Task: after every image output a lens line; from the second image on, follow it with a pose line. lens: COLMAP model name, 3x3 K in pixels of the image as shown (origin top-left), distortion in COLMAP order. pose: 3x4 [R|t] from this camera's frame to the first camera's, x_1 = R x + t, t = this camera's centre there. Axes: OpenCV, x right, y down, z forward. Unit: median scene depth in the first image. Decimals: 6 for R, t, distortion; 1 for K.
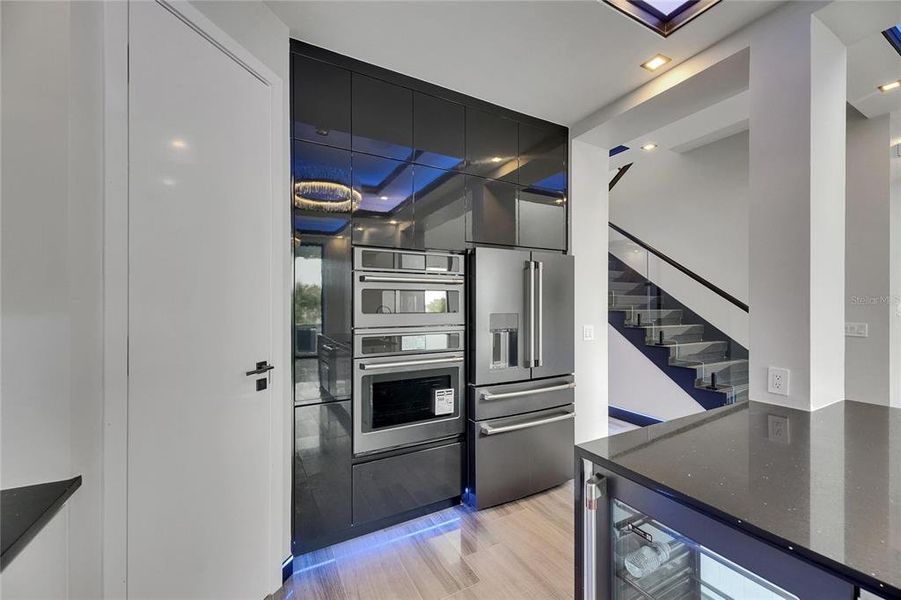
lens RADIAL K [[360.8, 0, 453.8], [0, 360.8, 303.2], [0, 0, 1]] dist [0.007554, -0.000556]
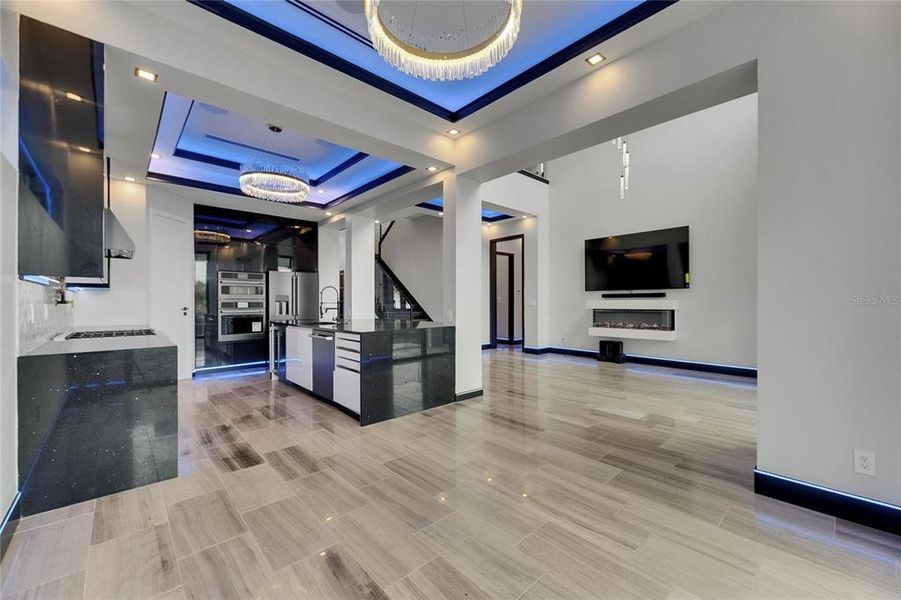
lens RADIAL K [[360.8, 0, 449.8], [0, 360.8, 298.7], [0, 0, 1]] dist [0.007554, -0.000556]
pose [[0.971365, 0.004358, 0.237551, 0.815401], [-0.002595, 0.999967, -0.007731, 0.081684], [-0.237577, 0.006893, 0.971344, -2.201034]]
